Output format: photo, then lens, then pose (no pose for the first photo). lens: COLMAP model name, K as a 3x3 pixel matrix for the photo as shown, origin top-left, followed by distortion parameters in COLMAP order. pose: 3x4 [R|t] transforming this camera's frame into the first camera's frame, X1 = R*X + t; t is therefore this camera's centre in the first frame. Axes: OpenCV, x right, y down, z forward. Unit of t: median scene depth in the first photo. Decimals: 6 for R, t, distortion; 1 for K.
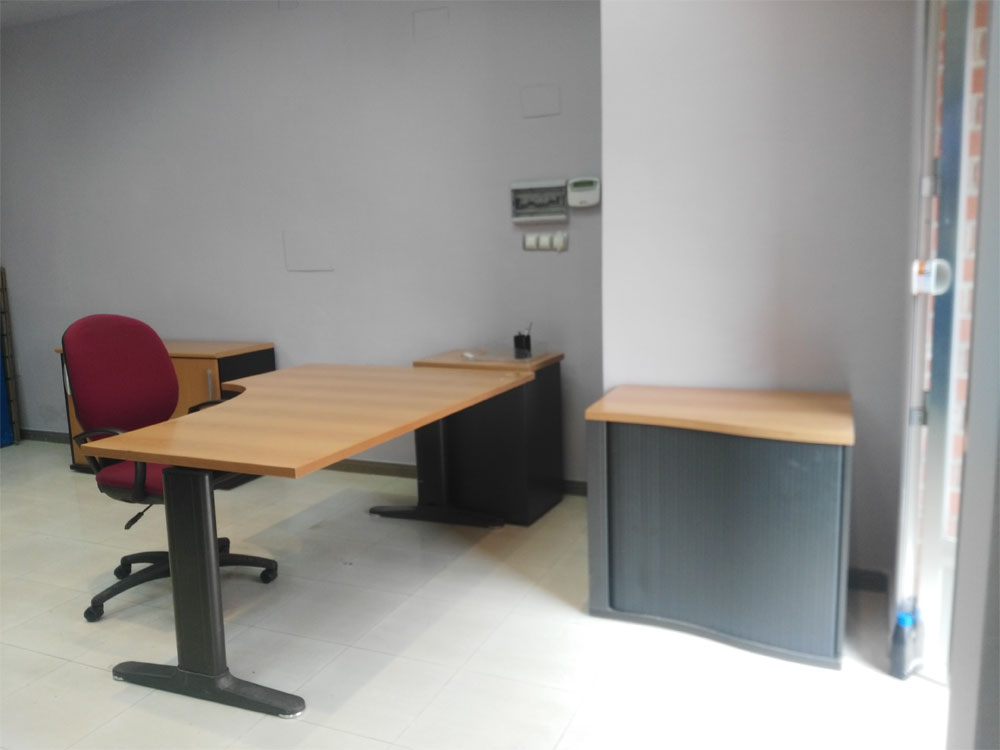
lens RADIAL K [[823.8, 0, 500.0], [0, 823.8, 375.0], [0, 0, 1]] dist [-0.000431, -0.075244]
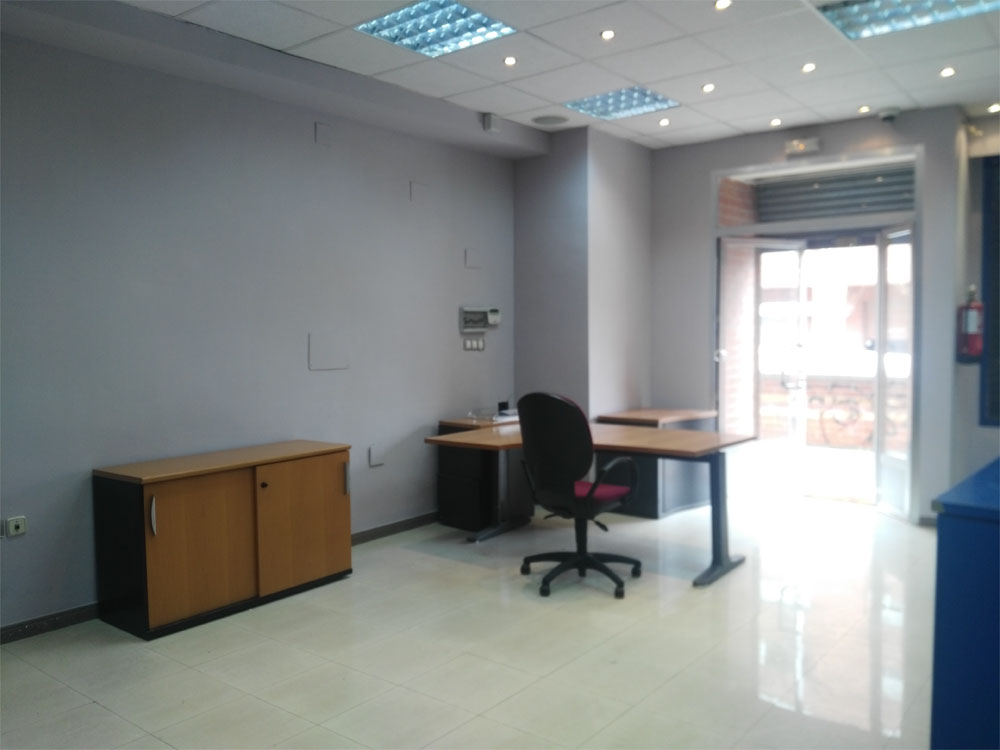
lens RADIAL K [[823.8, 0, 500.0], [0, 823.8, 375.0], [0, 0, 1]] dist [-0.000431, -0.075244]
pose [[0.210563, -0.033050, 0.977021, -1.505484], [0.156929, 0.987610, -0.000412, -0.095773], [-0.964902, 0.153409, 0.213140, 0.625250]]
